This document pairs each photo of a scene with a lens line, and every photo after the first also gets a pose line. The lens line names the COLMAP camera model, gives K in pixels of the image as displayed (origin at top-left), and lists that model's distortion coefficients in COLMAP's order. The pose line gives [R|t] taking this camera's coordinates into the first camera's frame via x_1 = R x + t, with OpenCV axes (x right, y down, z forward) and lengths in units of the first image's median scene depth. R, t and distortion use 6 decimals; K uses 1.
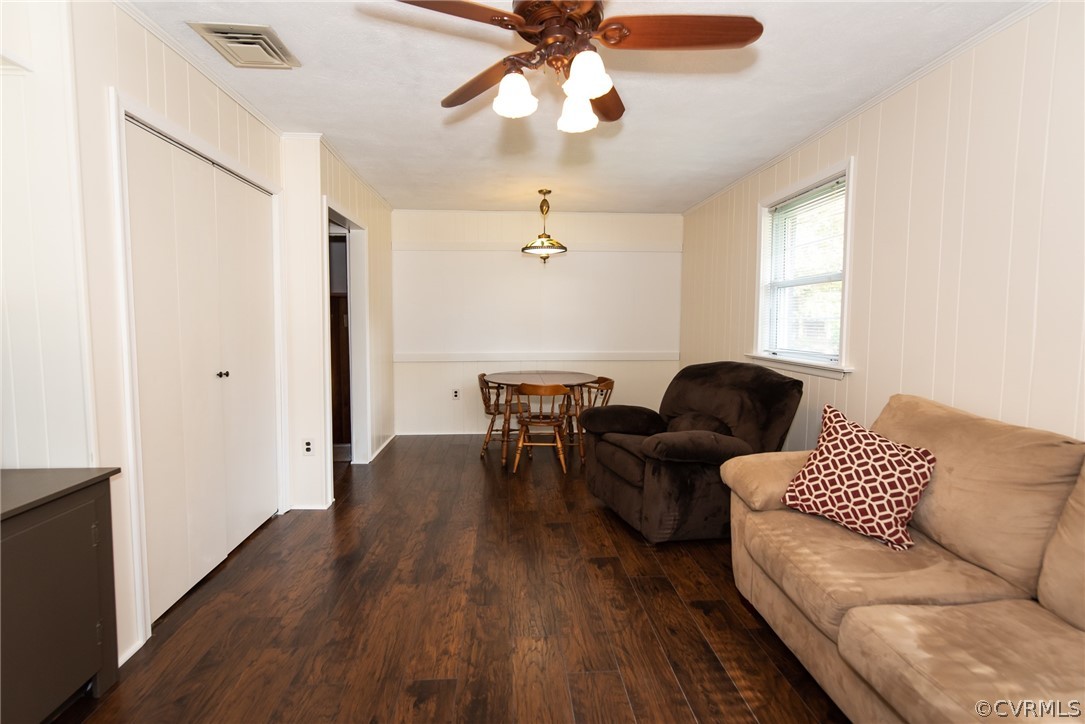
lens RADIAL K [[460.1, 0, 542.5], [0, 460.1, 362.0], [0, 0, 1]] dist [-0.001887, -0.000153]
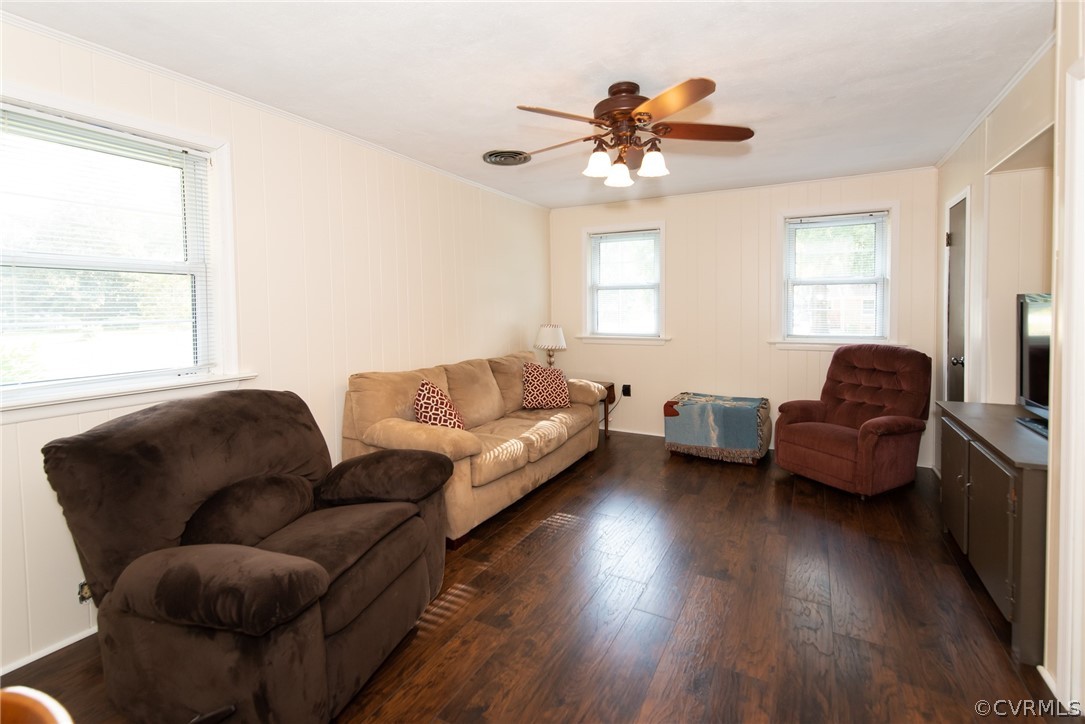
lens RADIAL K [[505.6, 0, 545.3], [0, 505.6, 334.1], [0, 0, 1]] dist [-0.000435, -0.000009]
pose [[-0.841202, -0.028649, 0.539962, -0.466277], [0.050682, 0.990022, 0.131484, -0.202849], [-0.538341, 0.137971, -0.831356, 1.867707]]
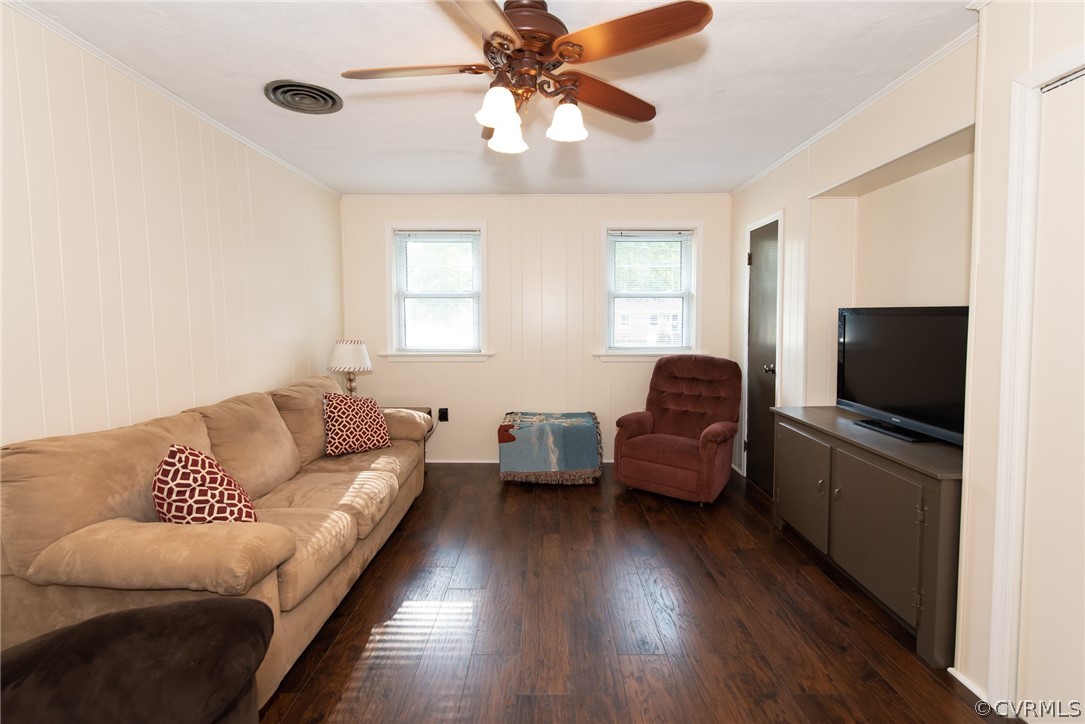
lens RADIAL K [[485.4, 0, 547.8], [0, 485.4, 351.4], [0, 0, 1]] dist [0.001165, 0.000070]
pose [[-0.996617, -0.009636, 0.081616, -0.080051], [0.003305, 0.987600, 0.156956, -0.172075], [-0.082117, 0.156695, -0.984227, 1.583038]]
